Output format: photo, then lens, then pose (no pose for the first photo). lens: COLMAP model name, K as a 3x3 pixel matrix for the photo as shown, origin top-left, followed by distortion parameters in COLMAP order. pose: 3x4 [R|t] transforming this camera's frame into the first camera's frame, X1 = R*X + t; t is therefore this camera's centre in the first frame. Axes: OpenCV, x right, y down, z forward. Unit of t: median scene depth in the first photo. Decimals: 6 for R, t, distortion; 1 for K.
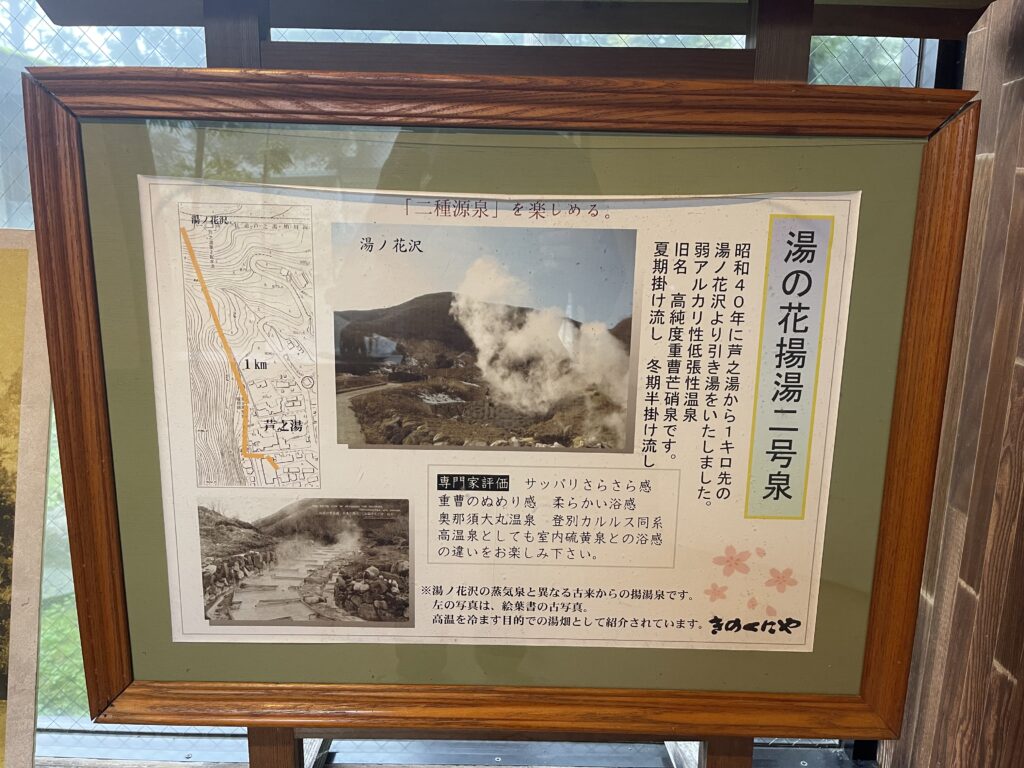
lens RADIAL K [[783.4, 0, 511.9], [0, 783.4, 384.1], [0, 0, 1]] dist [0.042114, -0.015660]
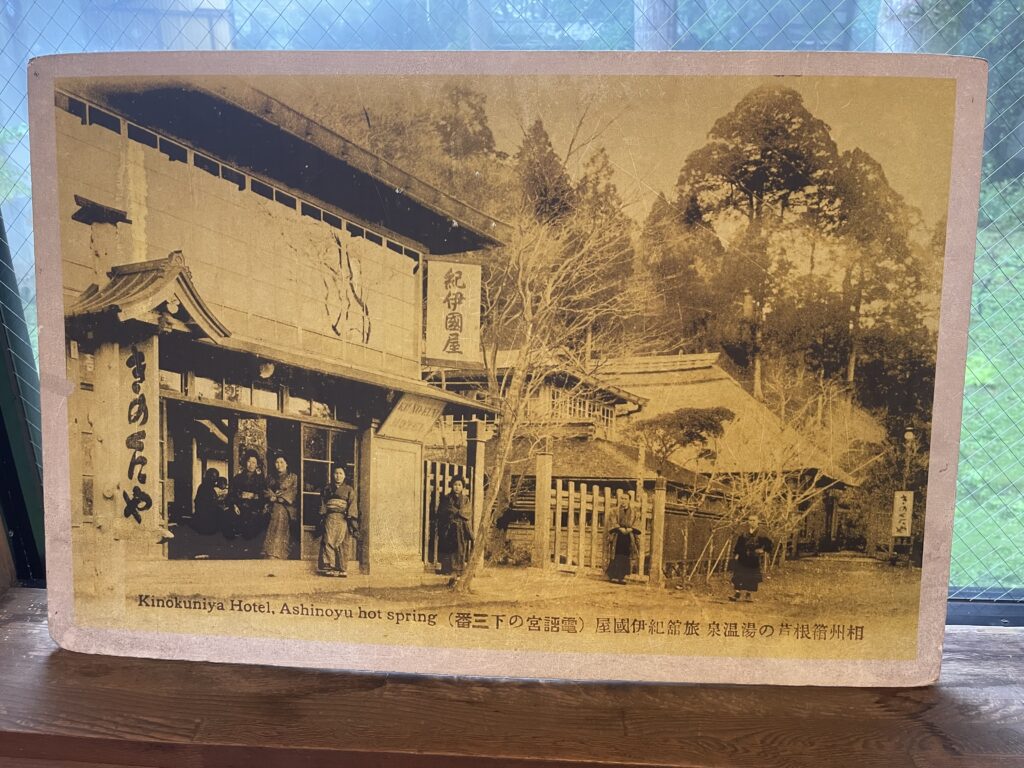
lens RADIAL K [[783.4, 0, 512.1], [0, 783.4, 383.6], [0, 0, 1]] dist [0.042114, -0.015660]
pose [[0.999375, -0.004905, -0.035002, -1.084815], [0.009403, 0.991533, 0.129513, 0.047489], [0.034070, -0.129761, 0.990960, 0.064963]]
